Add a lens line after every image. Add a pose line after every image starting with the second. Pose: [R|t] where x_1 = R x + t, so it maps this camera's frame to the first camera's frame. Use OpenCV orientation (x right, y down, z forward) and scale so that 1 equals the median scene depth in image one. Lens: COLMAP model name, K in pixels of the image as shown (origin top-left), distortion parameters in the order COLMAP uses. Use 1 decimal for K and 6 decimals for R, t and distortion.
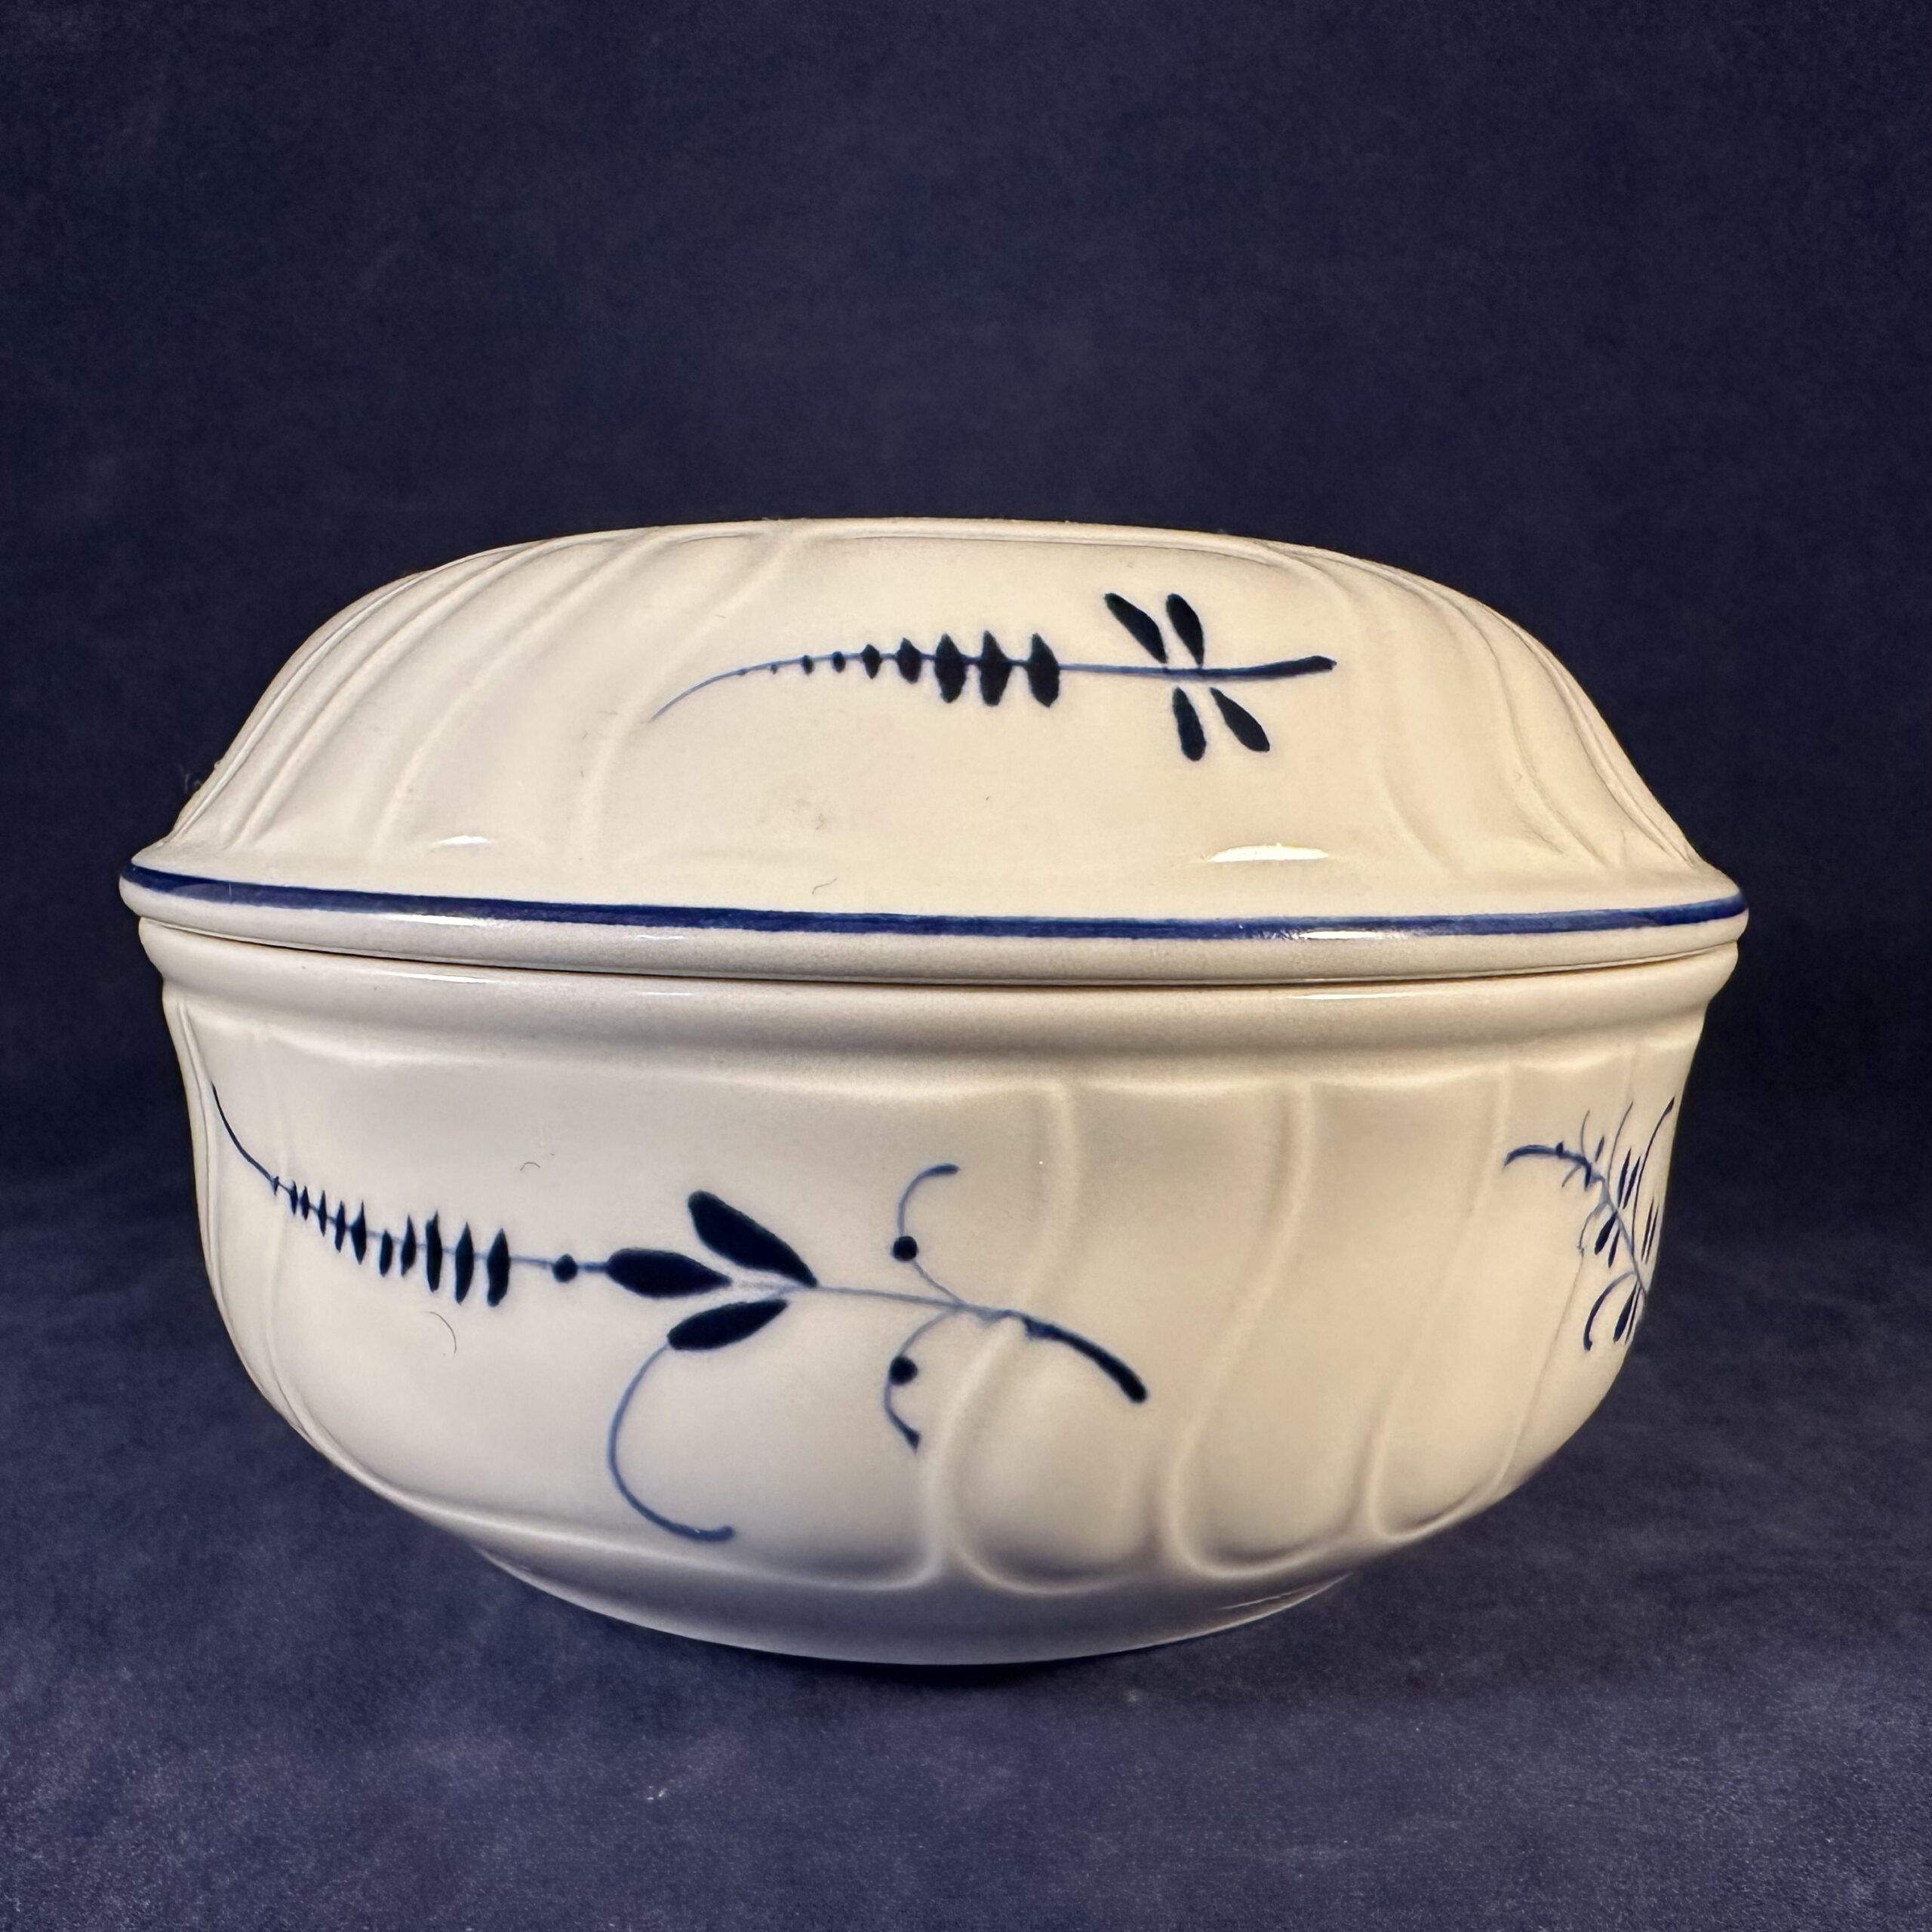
lens RADIAL K [[1944.8, 0, 894.8], [0, 1944.8, 964.8], [0, 0, 1]] dist [-0.003775, 0.000364]
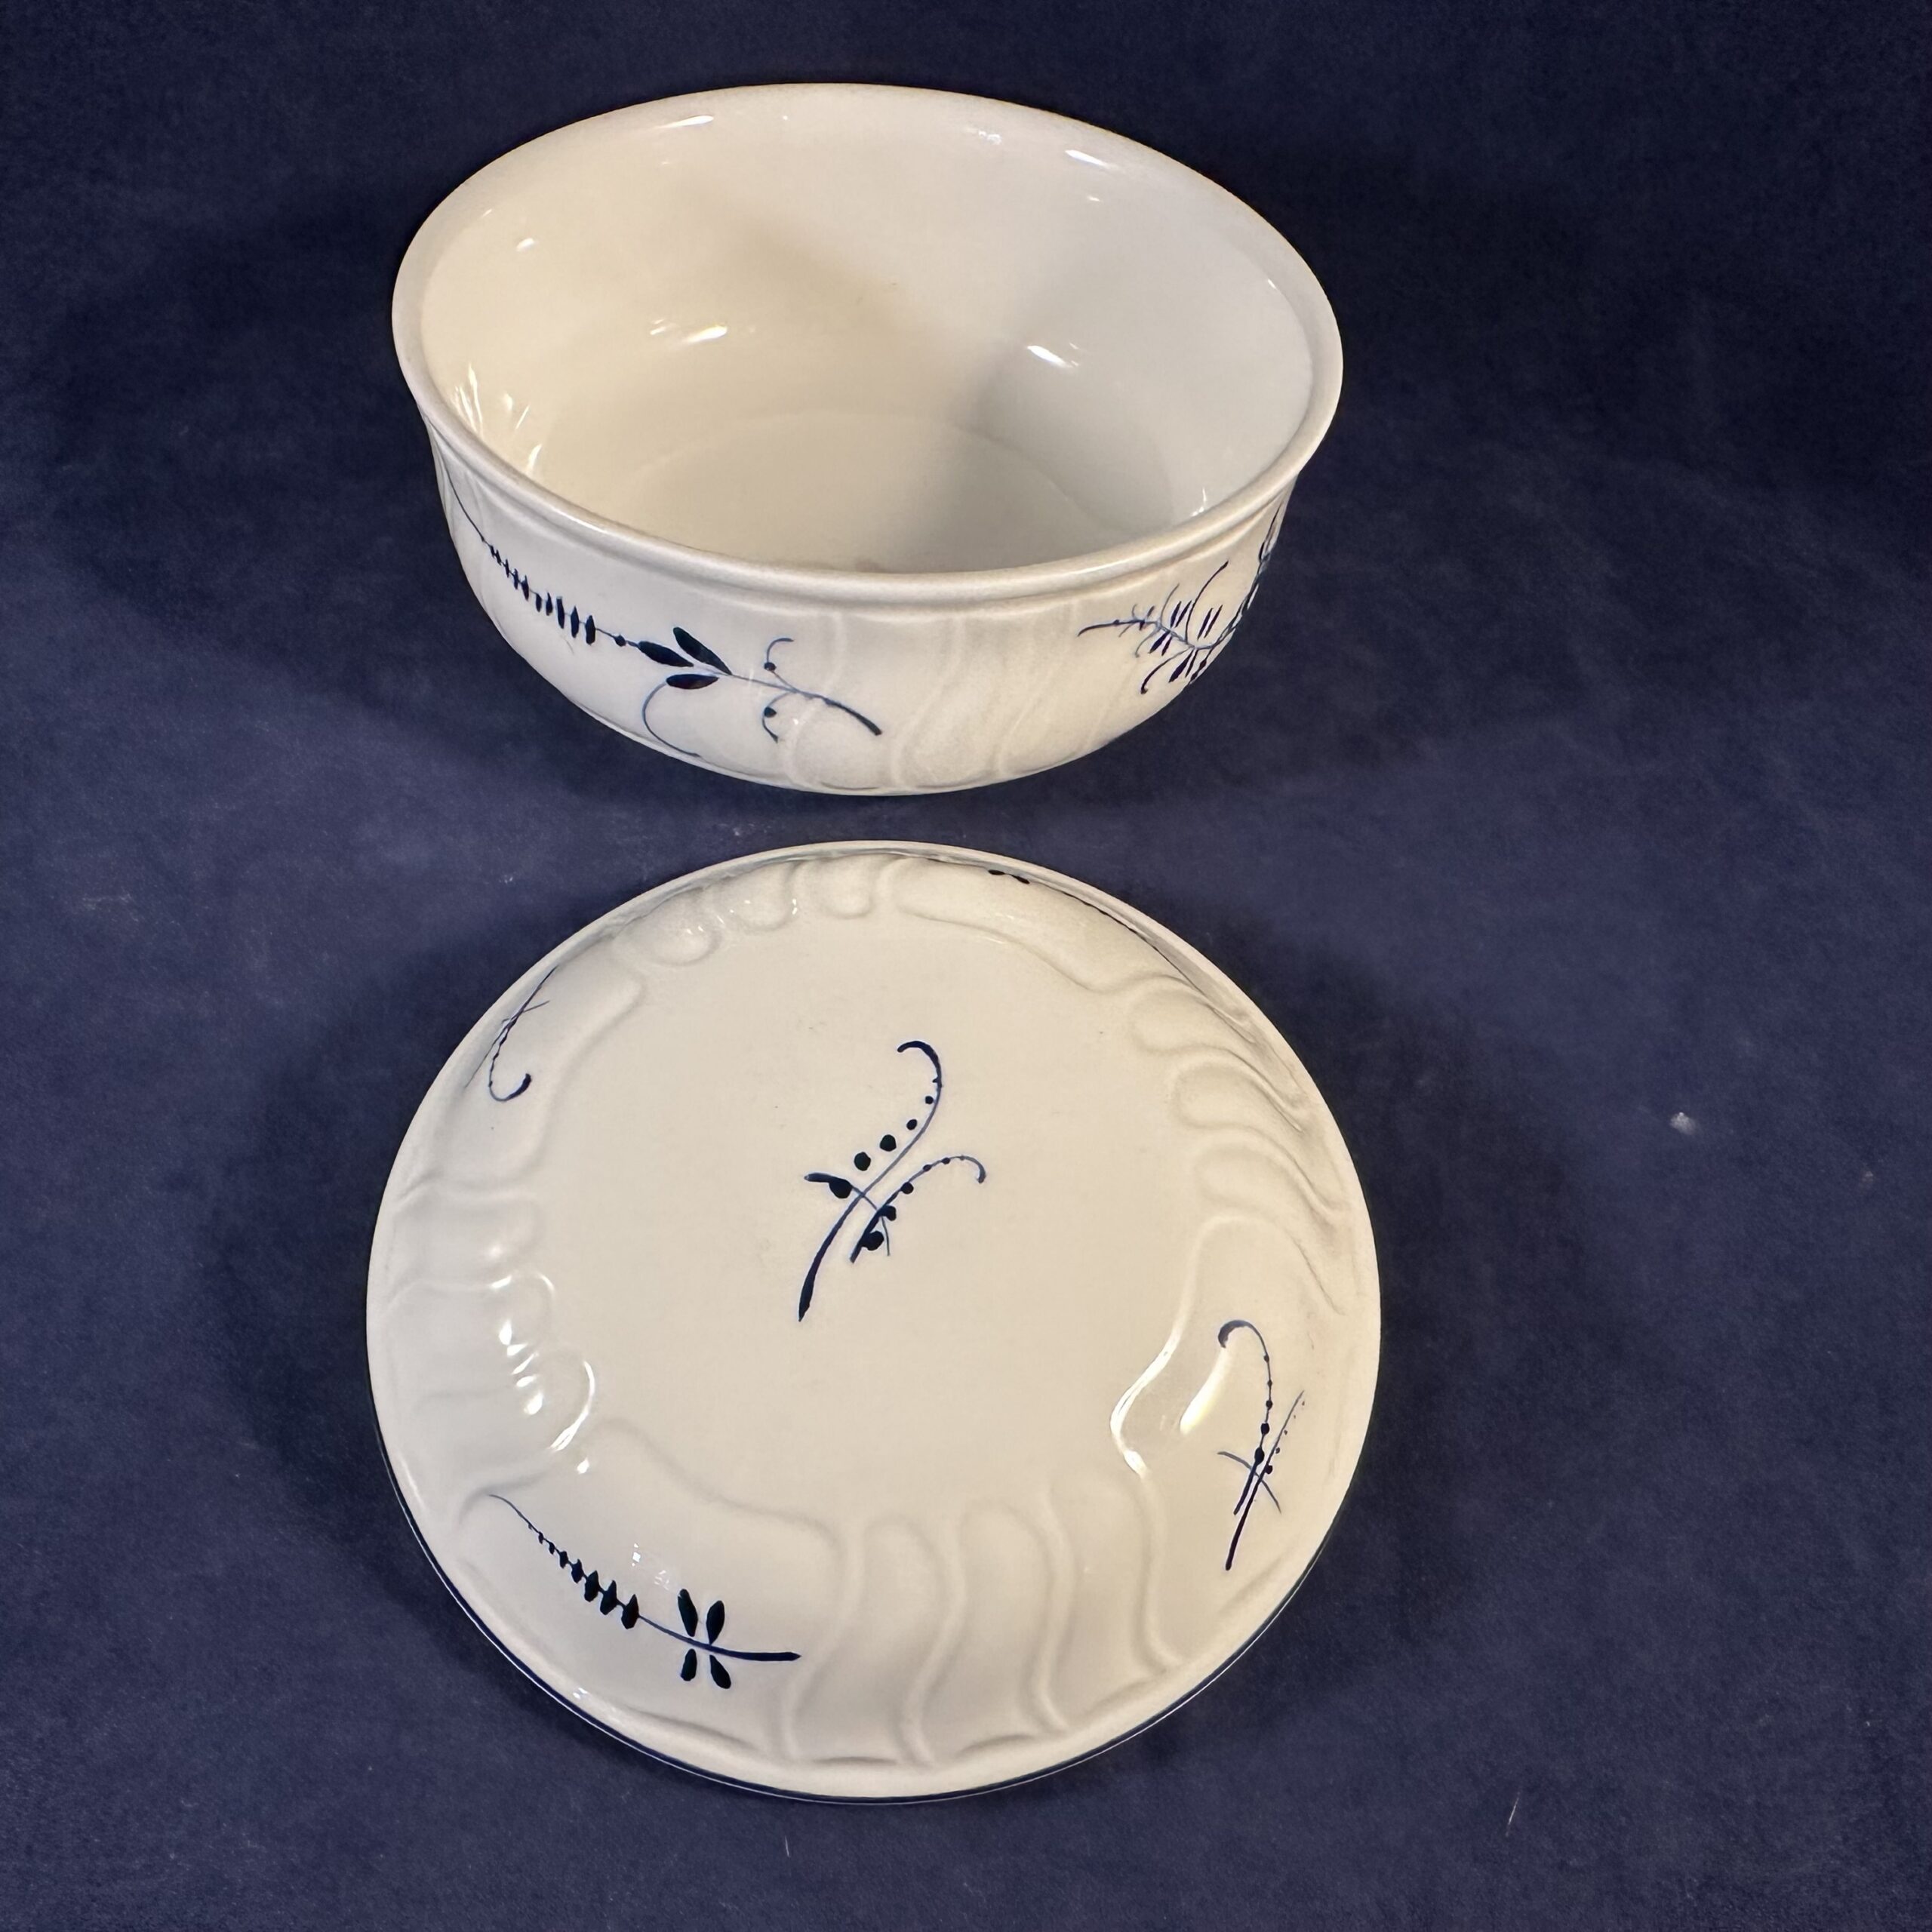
lens RADIAL K [[1944.8, 0, 894.8], [0, 1944.8, 964.8], [0, 0, 1]] dist [-0.003775, 0.000364]
pose [[0.989815, 0.123358, -0.071052, 0.330492], [-0.054042, 0.787355, 0.614127, -0.909228], [0.131701, -0.604032, 0.786003, -0.863373]]
